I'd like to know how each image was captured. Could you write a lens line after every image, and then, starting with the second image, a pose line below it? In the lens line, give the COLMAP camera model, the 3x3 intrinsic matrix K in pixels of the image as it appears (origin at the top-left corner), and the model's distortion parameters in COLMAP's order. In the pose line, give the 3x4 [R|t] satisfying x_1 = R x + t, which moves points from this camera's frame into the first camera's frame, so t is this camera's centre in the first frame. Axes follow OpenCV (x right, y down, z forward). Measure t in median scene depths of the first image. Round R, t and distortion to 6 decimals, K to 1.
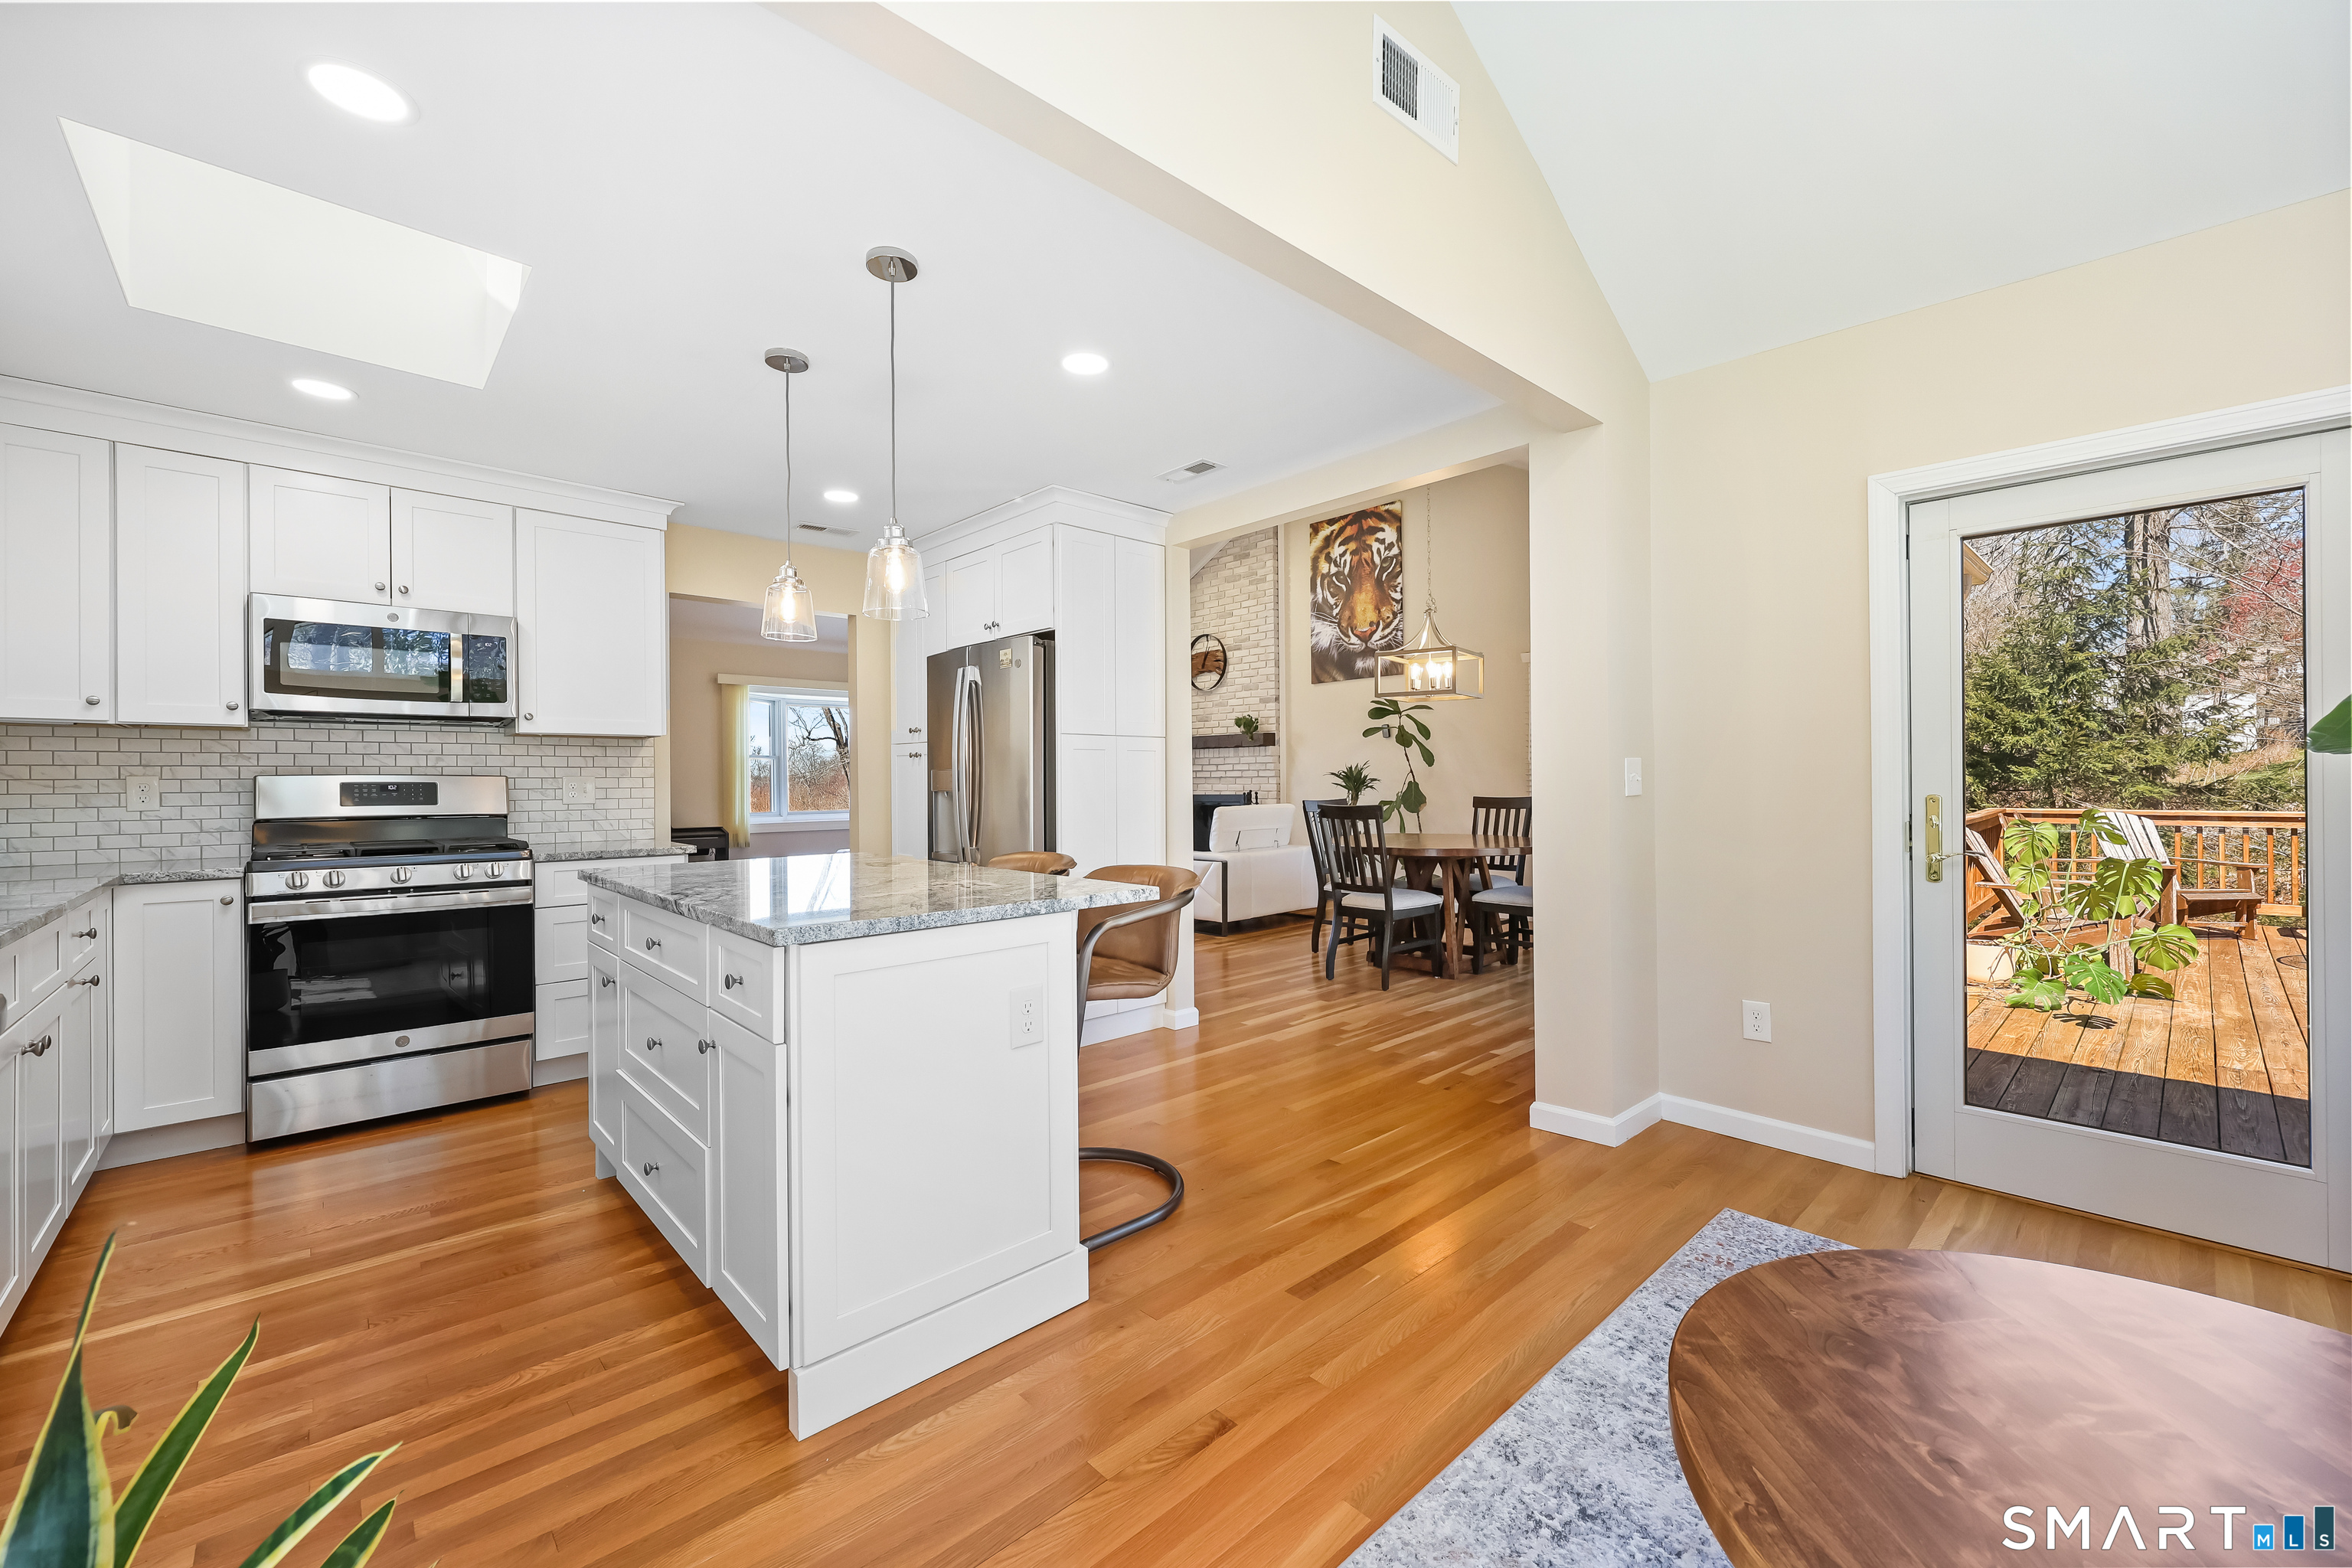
lens RADIAL K [[940.4, 0, 1172.6], [0, 940.4, 772.9], [0, 0, 1]] dist [0.001597, 0.000172]
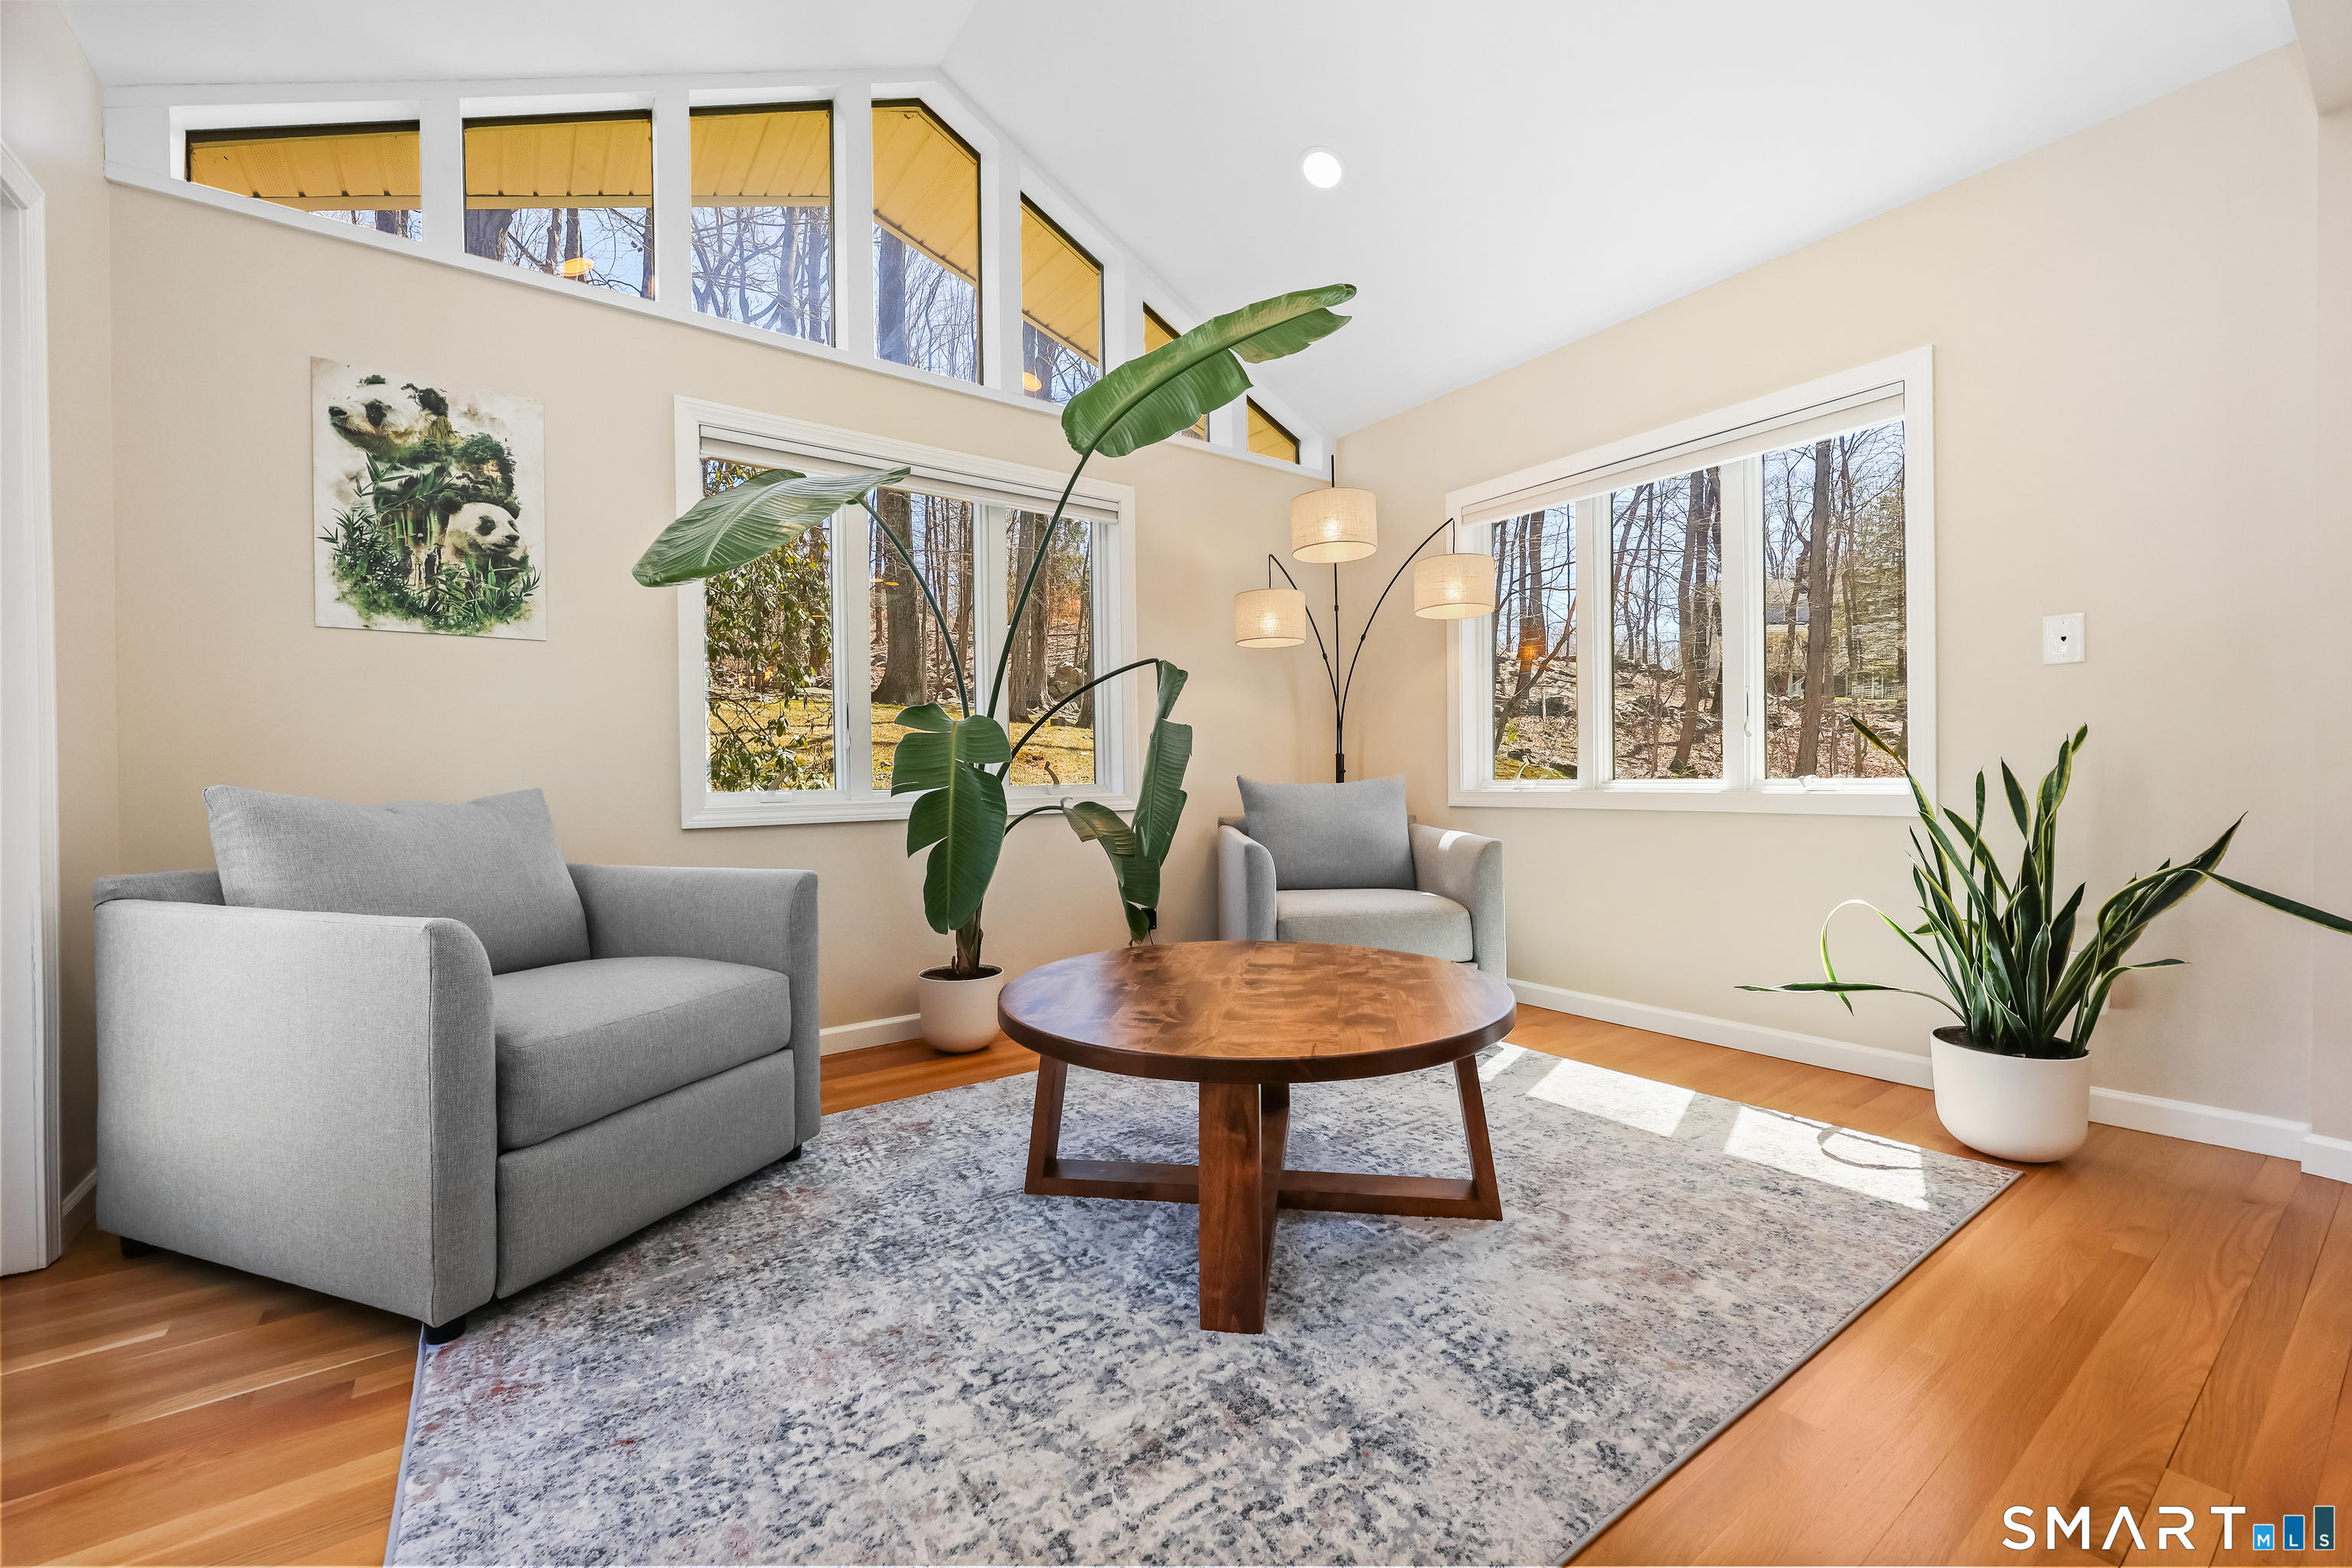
lens RADIAL K [[940.4, 0, 1168.0], [0, 940.4, 774.5], [0, 0, 1]] dist [0.001597, 0.000172]
pose [[-0.991448, 0.016932, 0.129402, 0.115191], [0.016734, 0.999857, -0.002615, 0.032311], [-0.129428, -0.000427, -0.991589, 0.343547]]
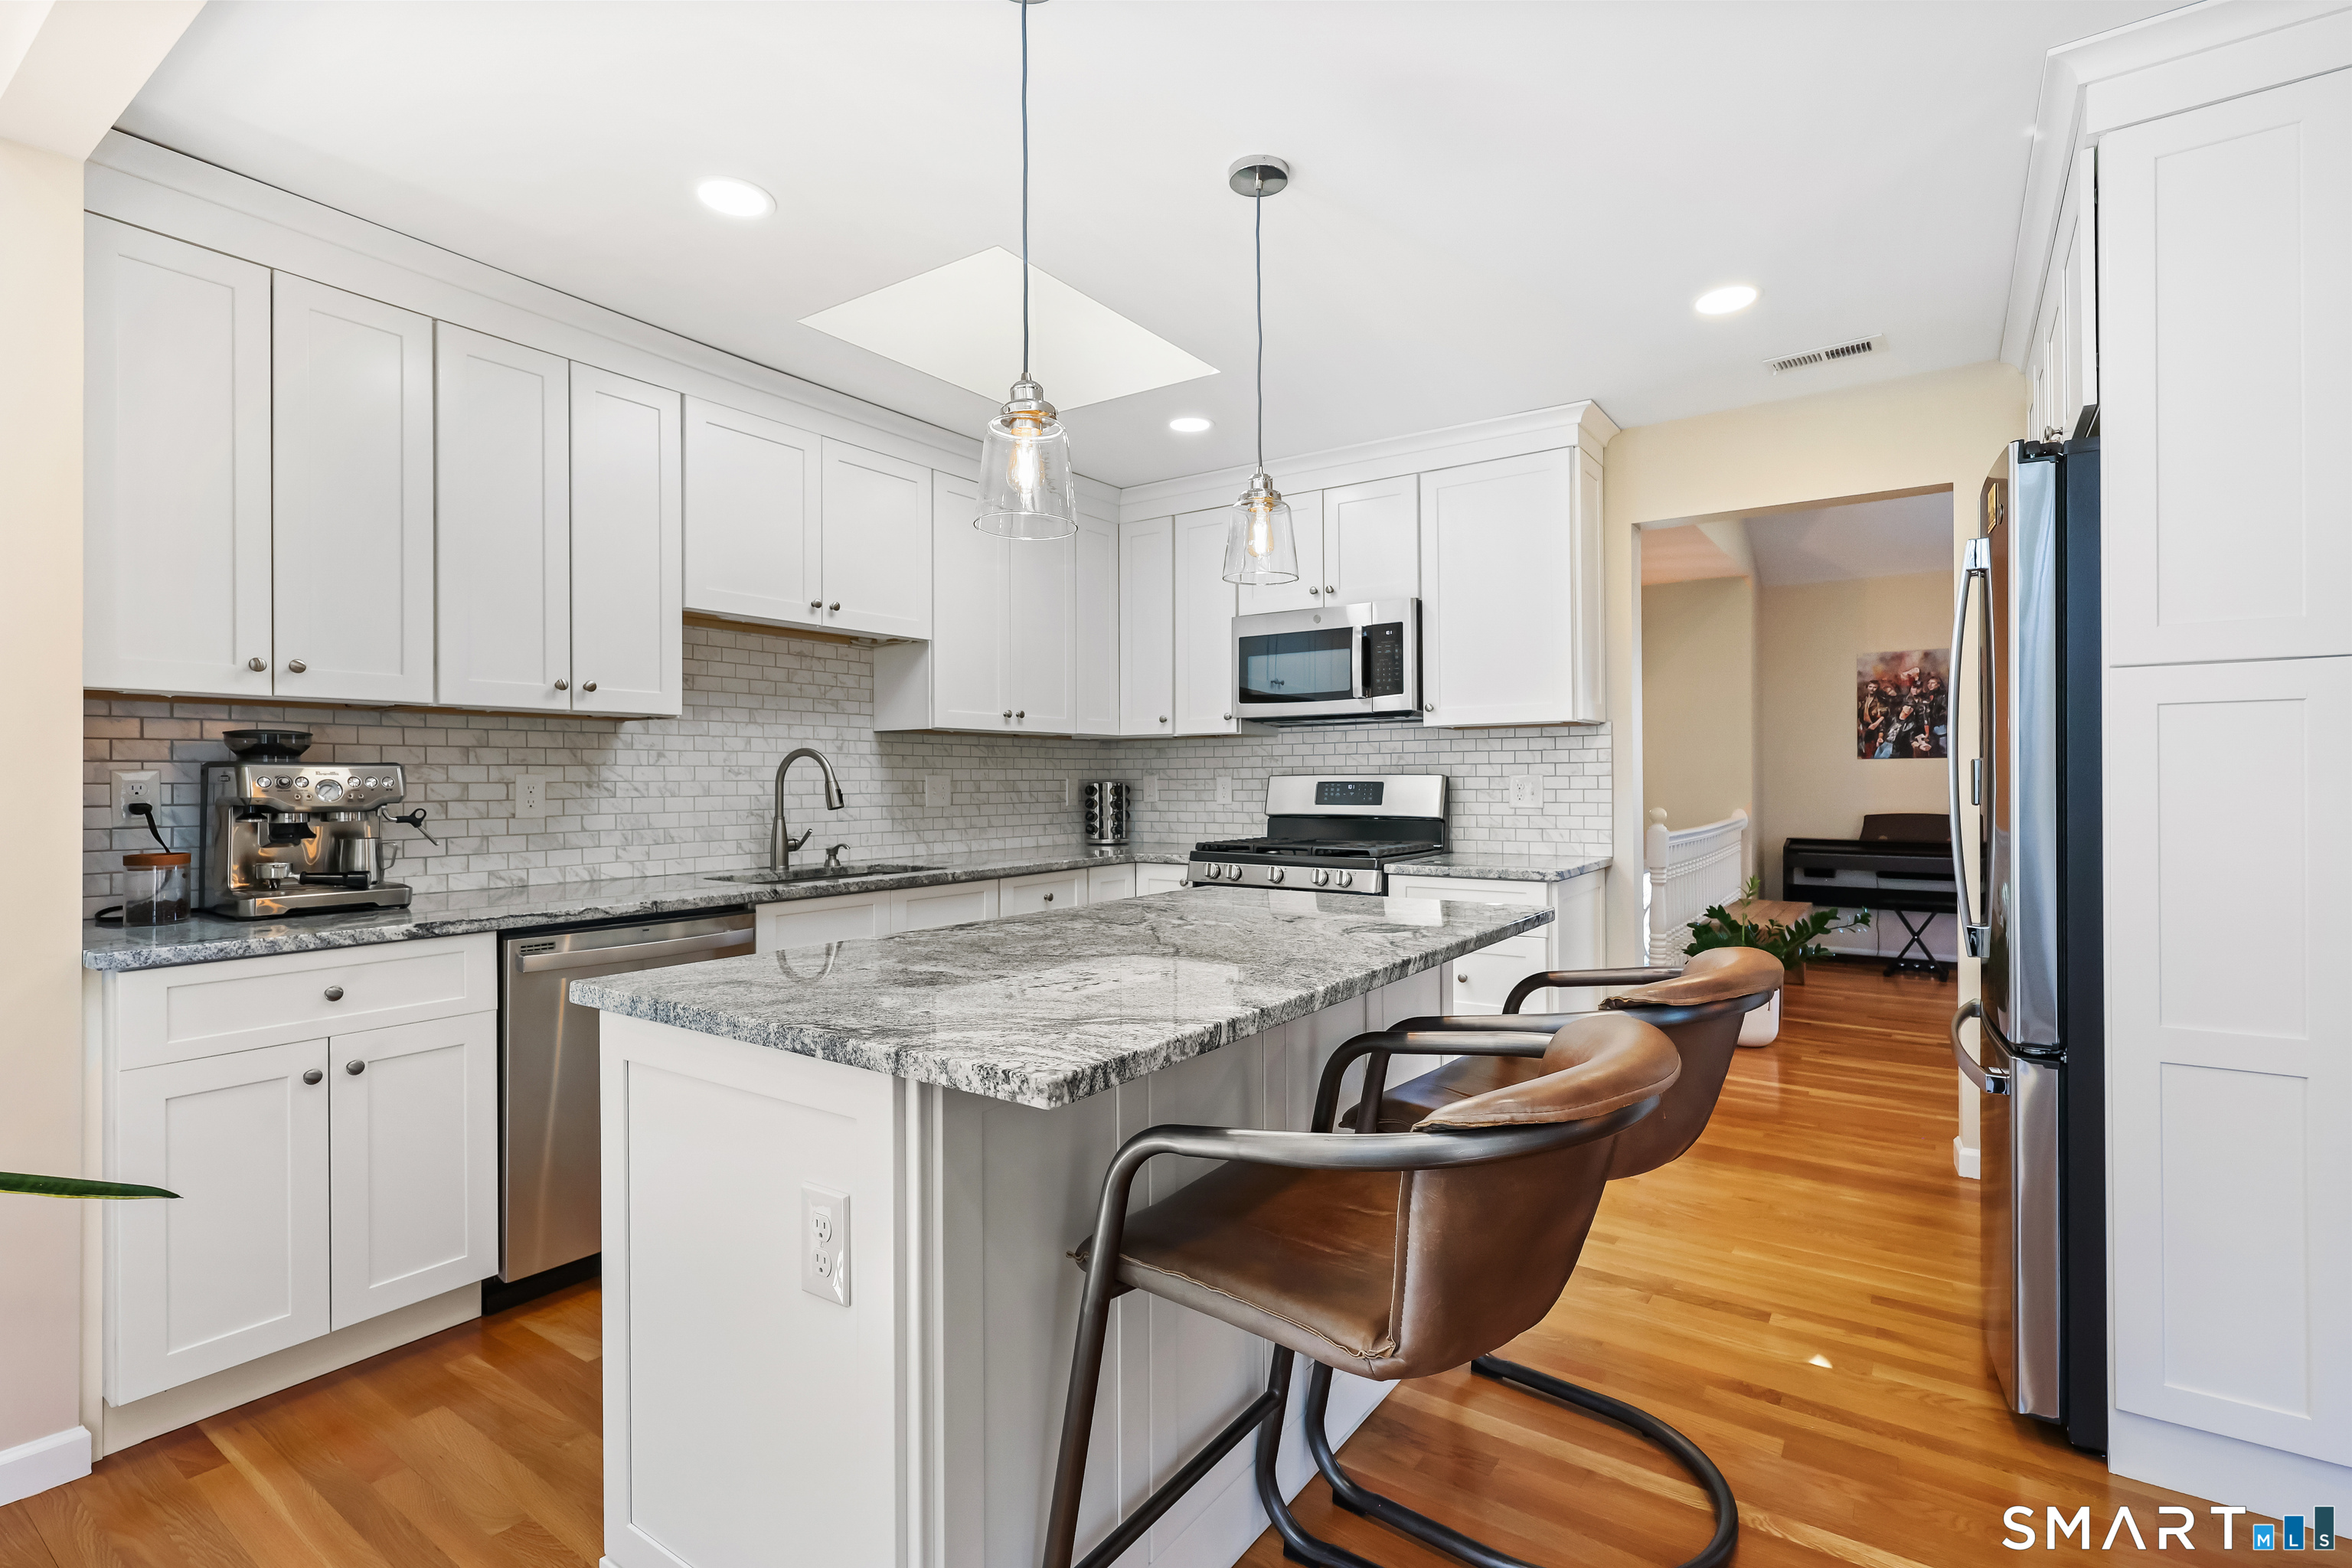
lens RADIAL K [[1086.2, 0, 1151.5], [0, 1086.2, 789.2], [0, 0, 1]] dist [-0.004939, -0.000244]
pose [[0.199065, 0.010306, -0.979932, 0.115070], [0.012702, 0.999834, 0.013096, -0.000004], [0.979904, -0.015054, 0.198901, 0.242160]]
